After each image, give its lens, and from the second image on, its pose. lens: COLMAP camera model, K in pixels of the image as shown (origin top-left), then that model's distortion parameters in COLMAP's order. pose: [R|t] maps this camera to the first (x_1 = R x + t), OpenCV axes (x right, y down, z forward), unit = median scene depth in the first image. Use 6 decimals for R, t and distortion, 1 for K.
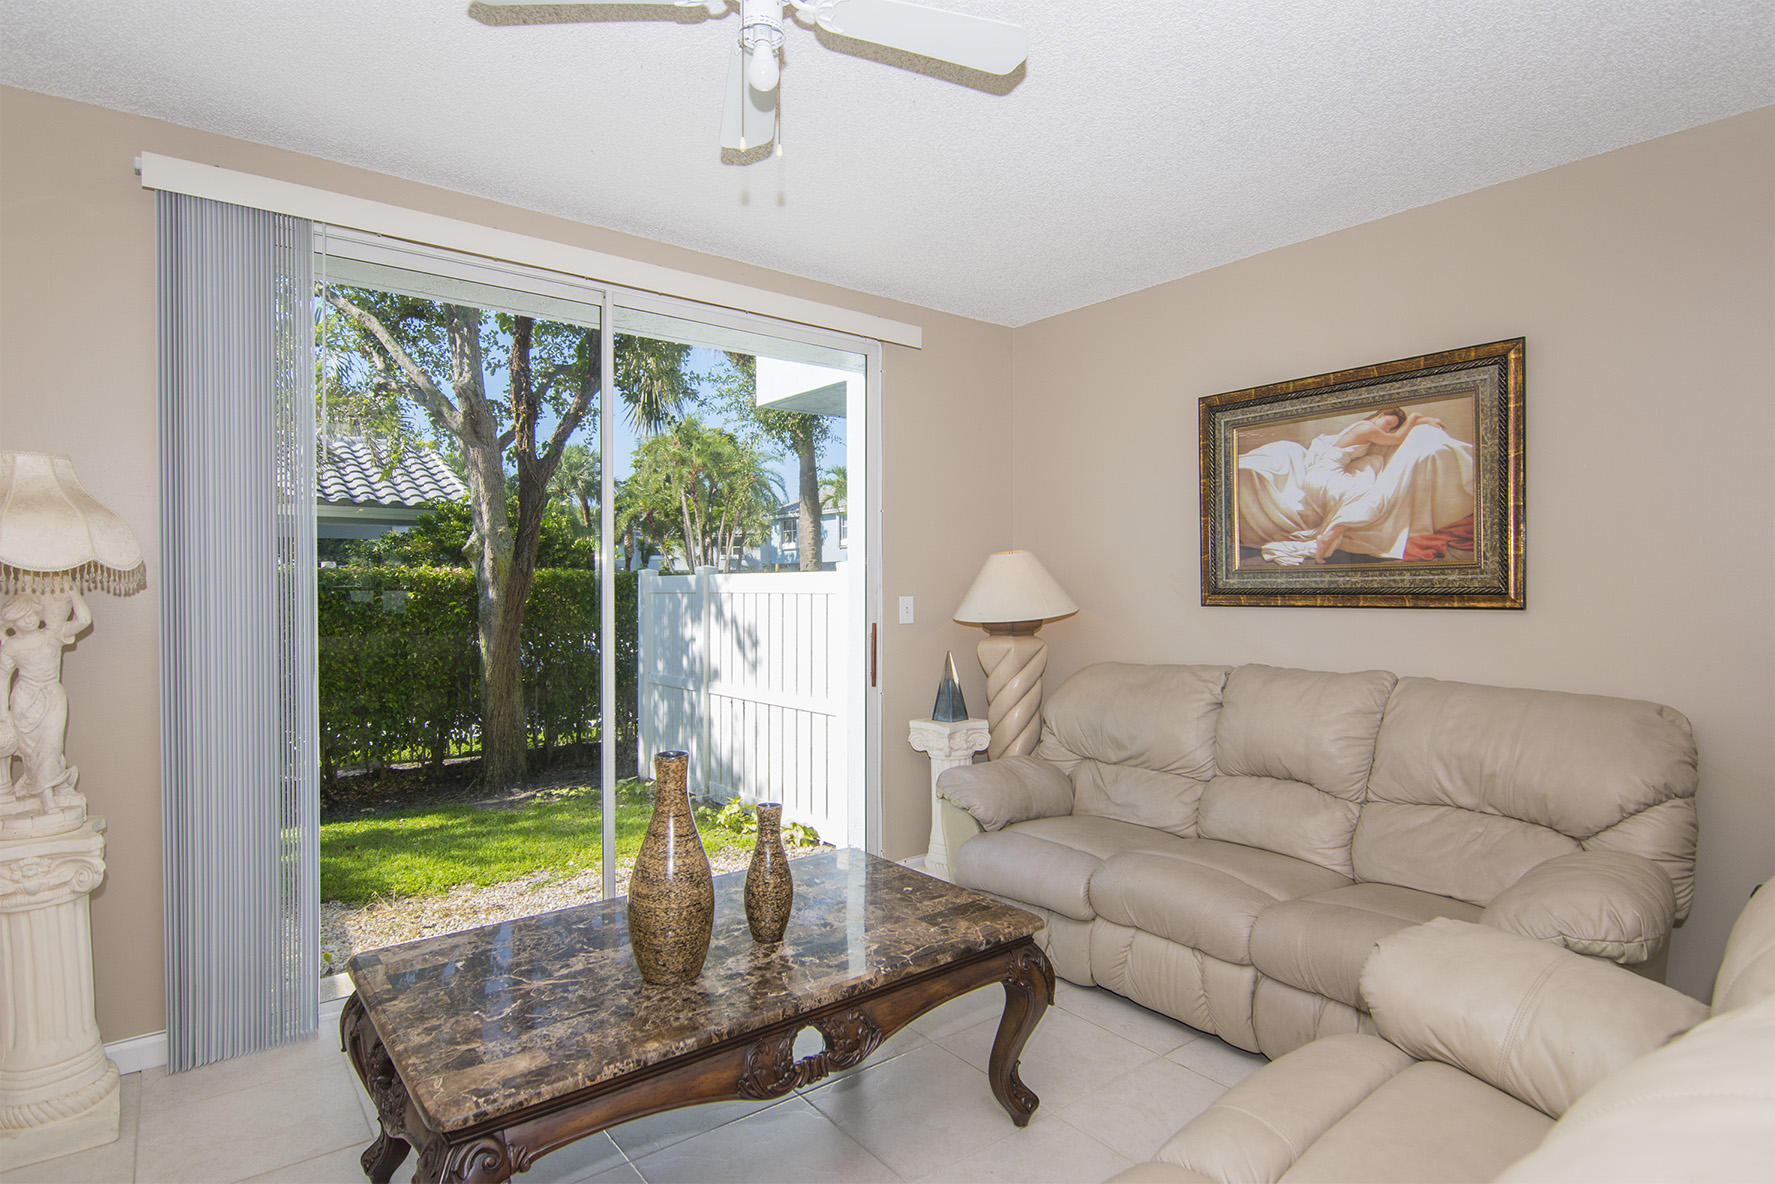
lens RADIAL K [[924.3, 0, 895.6], [0, 924.3, 595.8], [0, 0, 1]] dist [-0.010778, -0.007804]
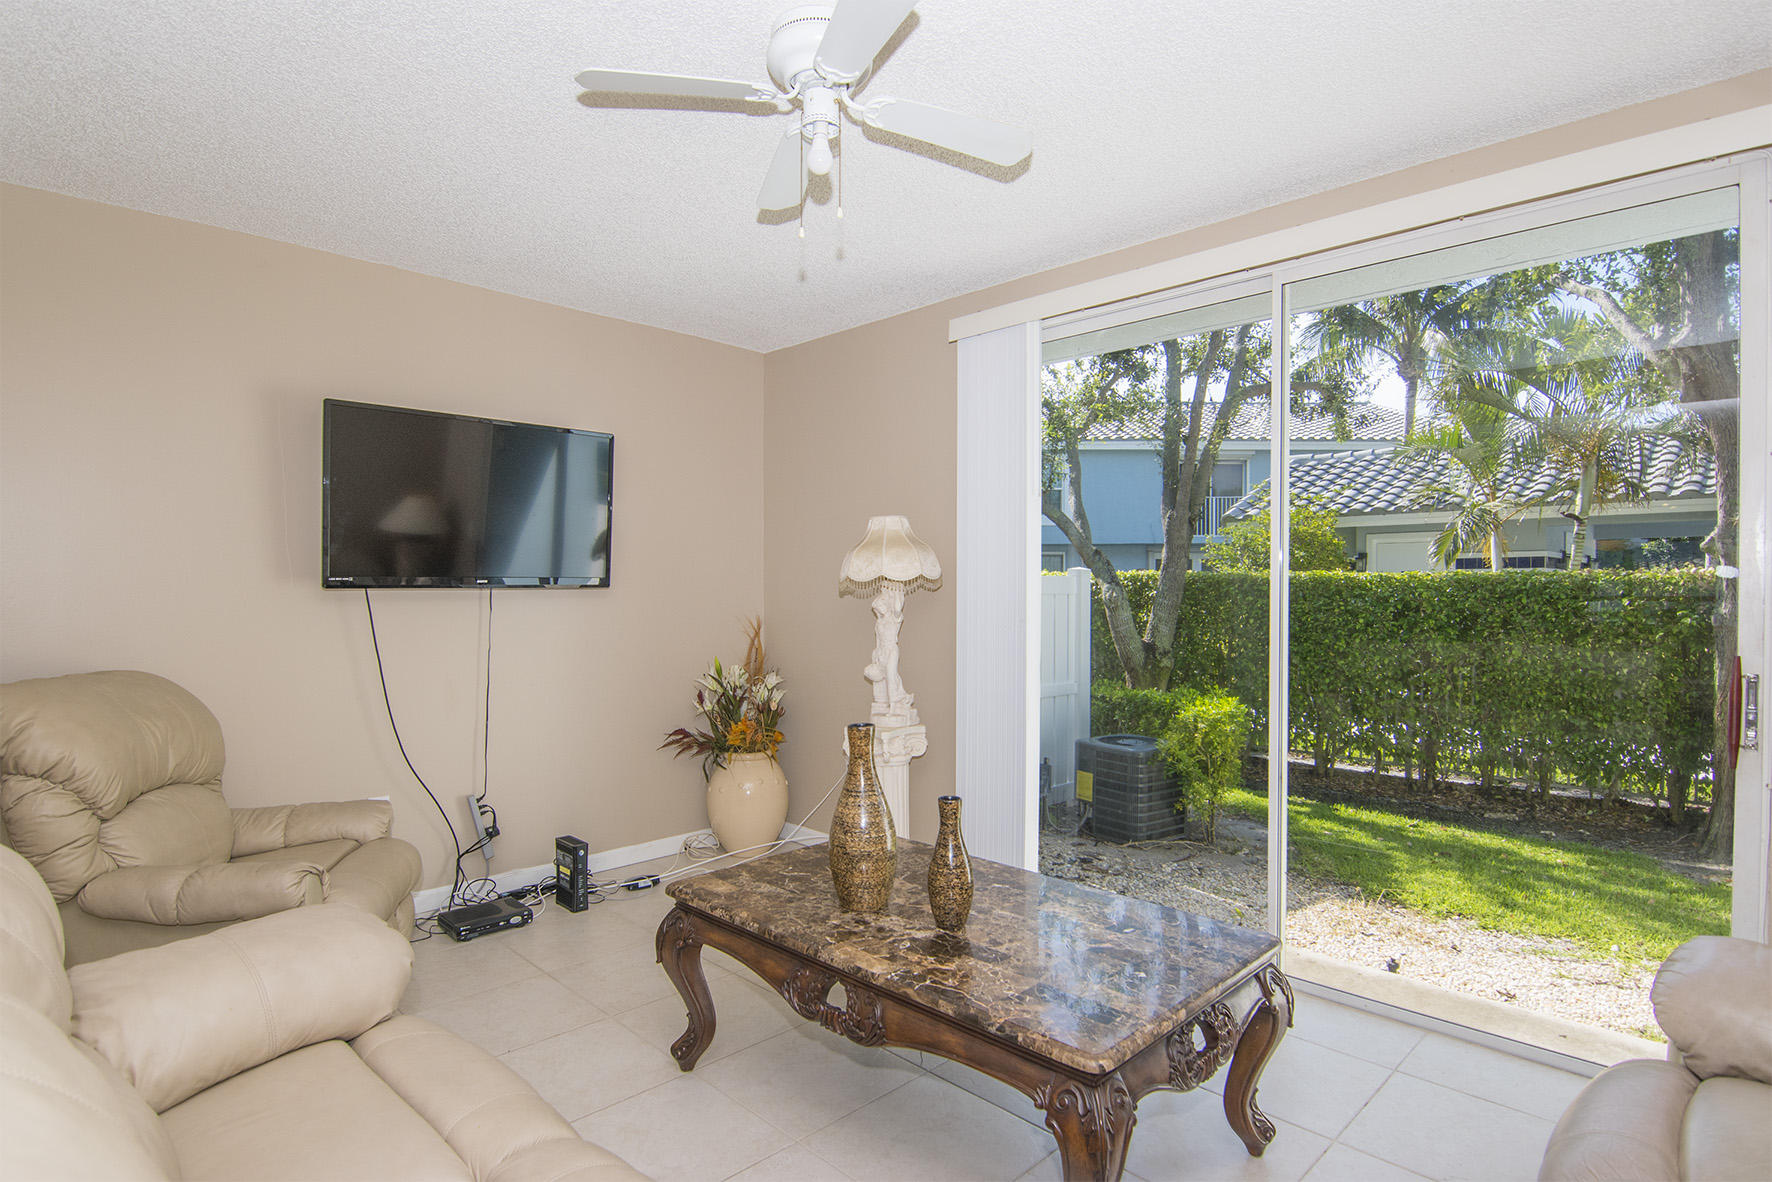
lens RADIAL K [[922.7, 0, 894.1], [0, 922.7, 594.8], [0, 0, 1]] dist [-0.010778, -0.007804]
pose [[0.119312, 0.005418, -0.992842, 0.915690], [-0.012320, 0.999916, 0.003976, -0.008081], [0.992780, 0.011757, 0.119369, 0.829752]]
